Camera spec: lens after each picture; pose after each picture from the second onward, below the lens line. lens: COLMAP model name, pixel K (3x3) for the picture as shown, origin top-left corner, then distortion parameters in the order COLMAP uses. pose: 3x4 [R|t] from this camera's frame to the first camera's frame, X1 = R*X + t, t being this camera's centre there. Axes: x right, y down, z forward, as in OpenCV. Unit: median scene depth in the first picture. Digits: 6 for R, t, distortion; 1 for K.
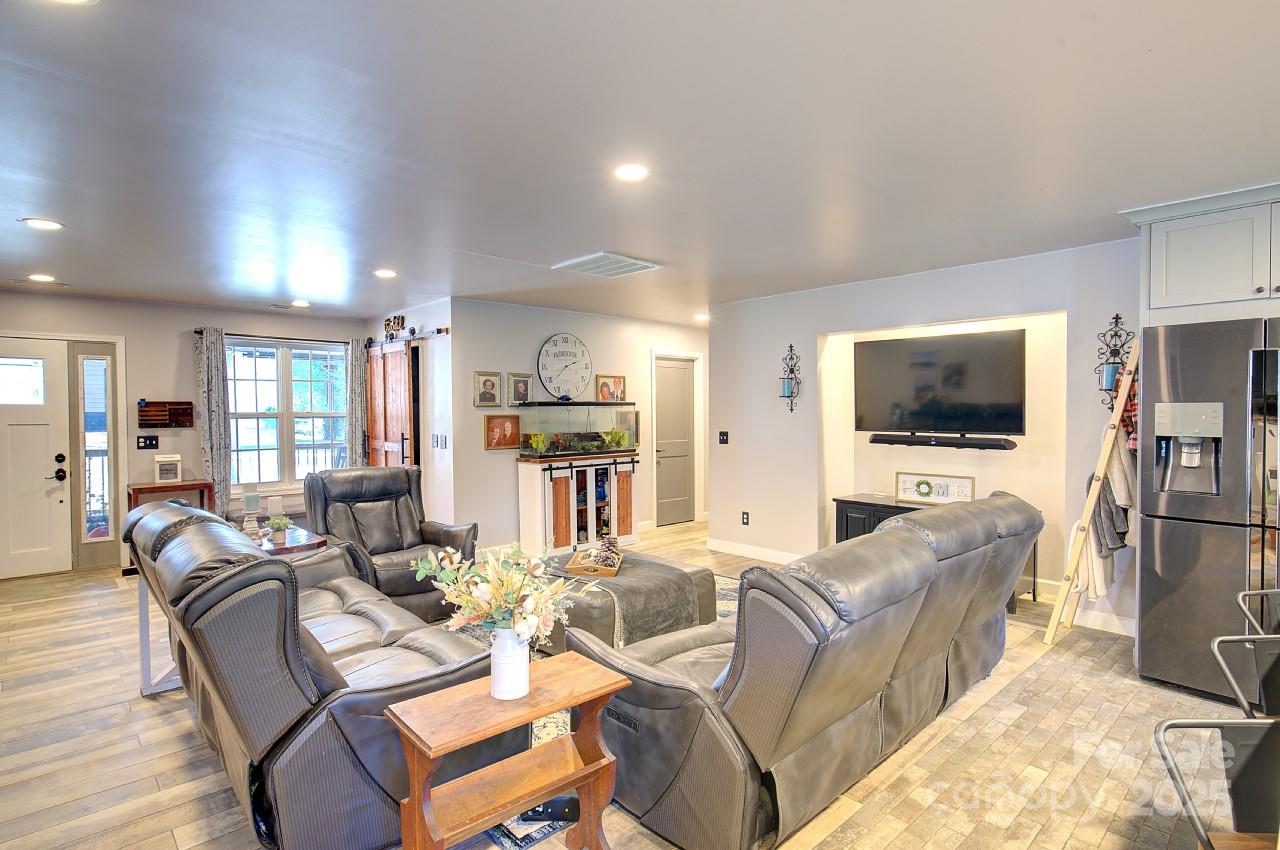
lens RADIAL K [[646.3, 0, 646.4], [0, 646.3, 425.4], [0, 0, 1]] dist [-0.010590, 0.003501]
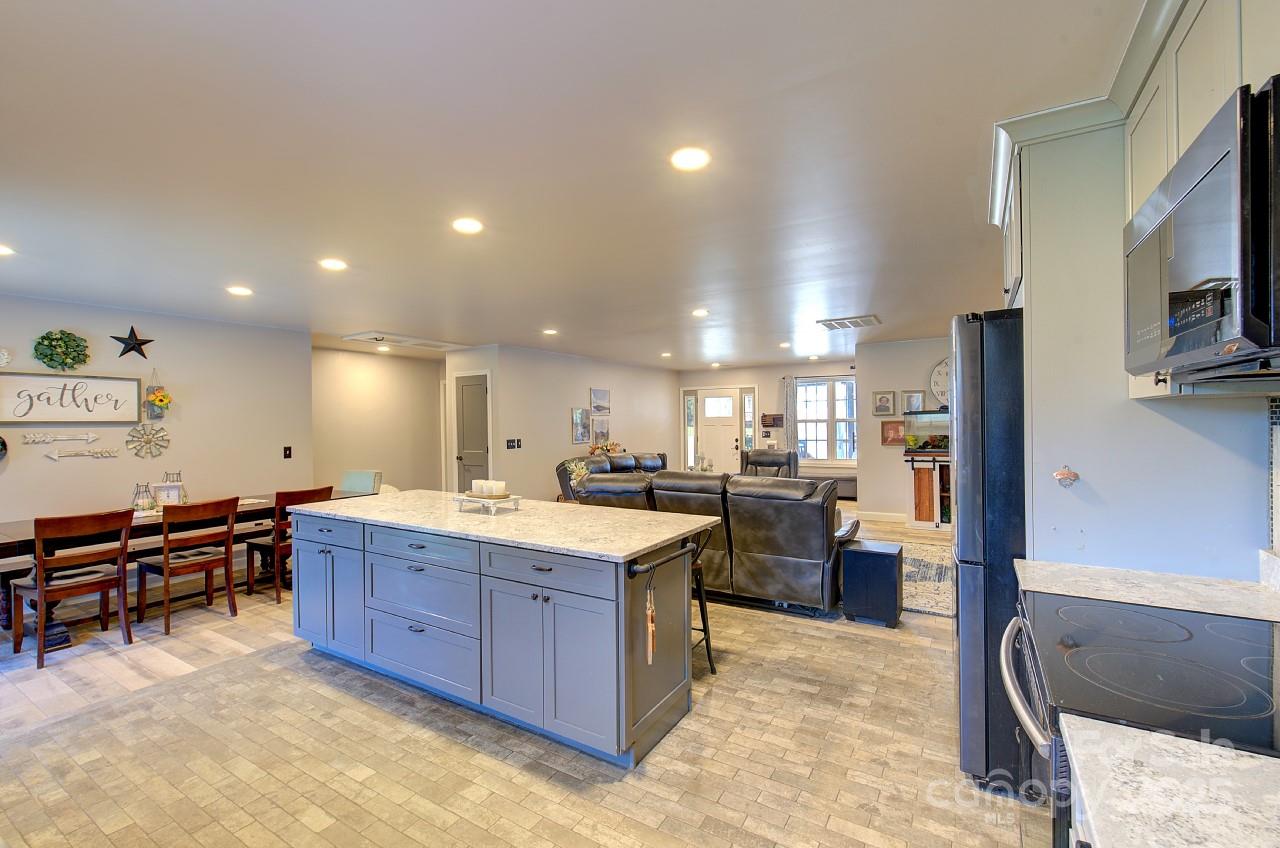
lens RADIAL K [[548.5, 0, 645.2], [0, 548.5, 423.6], [0, 0, 1]] dist [-0.006843, 0.002698]
pose [[0.270770, 0.005453, -0.962629, 0.792949], [-0.008069, 0.999962, 0.003395, -0.010530], [0.962610, 0.006848, 0.270804, 0.143598]]
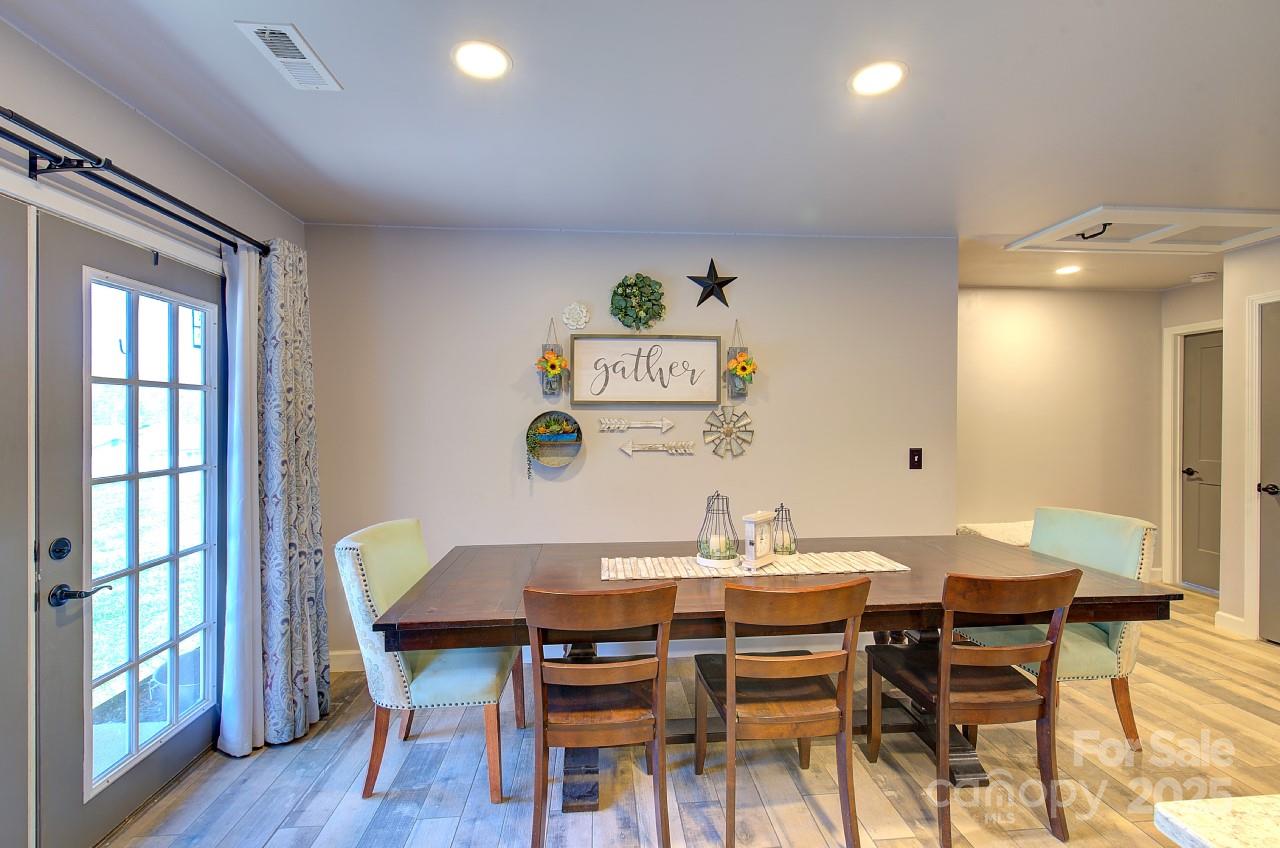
lens RADIAL K [[548.5, 0, 641.7], [0, 548.5, 429.3], [0, 0, 1]] dist [-0.006843, 0.002698]
pose [[-0.619331, 0.022162, -0.784817, 0.302567], [-0.009714, 0.999309, 0.035884, 0.002591], [0.785070, 0.029847, -0.618687, -0.074034]]
